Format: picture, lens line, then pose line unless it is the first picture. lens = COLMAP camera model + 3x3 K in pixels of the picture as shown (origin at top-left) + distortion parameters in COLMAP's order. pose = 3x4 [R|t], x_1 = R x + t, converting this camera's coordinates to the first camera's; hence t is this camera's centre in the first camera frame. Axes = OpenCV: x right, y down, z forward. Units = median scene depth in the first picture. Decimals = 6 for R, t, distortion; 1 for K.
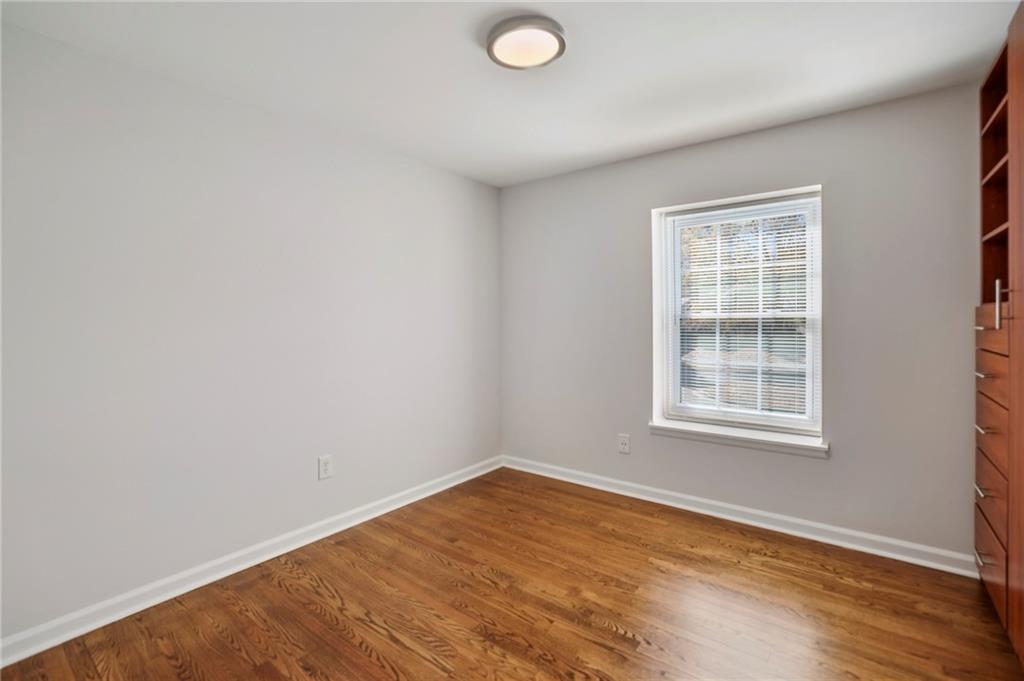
lens RADIAL K [[445.6, 0, 487.8], [0, 445.6, 321.3], [0, 0, 1]] dist [-0.002104, 0.000431]
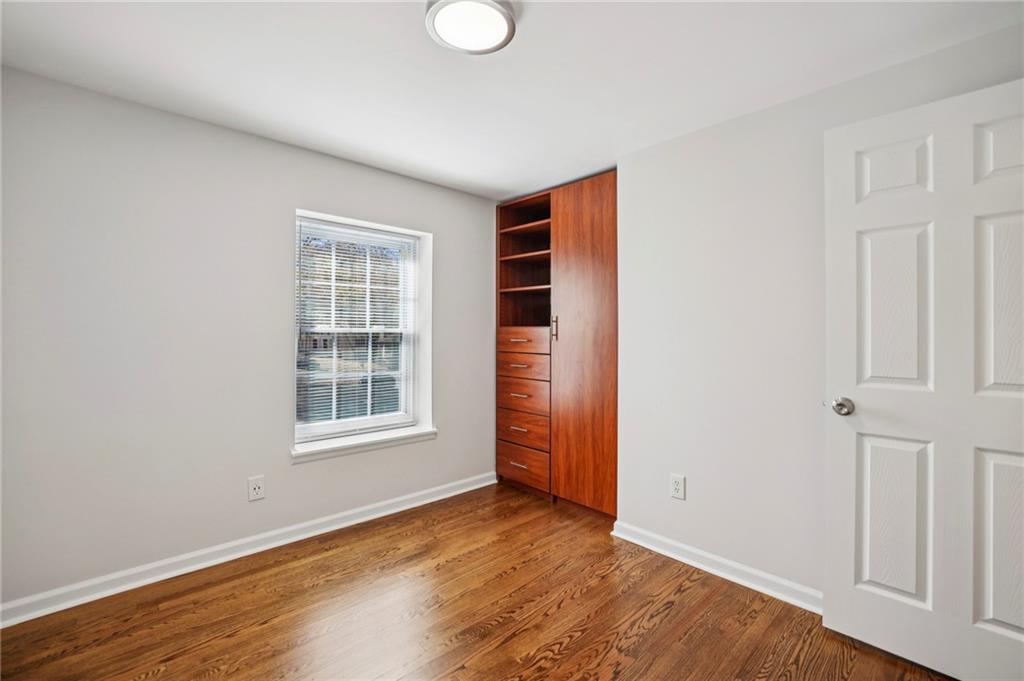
lens RADIAL K [[446.5, 0, 513.5], [0, 446.5, 334.1], [0, 0, 1]] dist [-0.033013, 0.013342]
pose [[0.143924, 0.013444, 0.989497, -0.482415], [-0.006961, 0.999897, -0.012573, 0.007491], [-0.989564, -0.005078, 0.144002, 0.510882]]
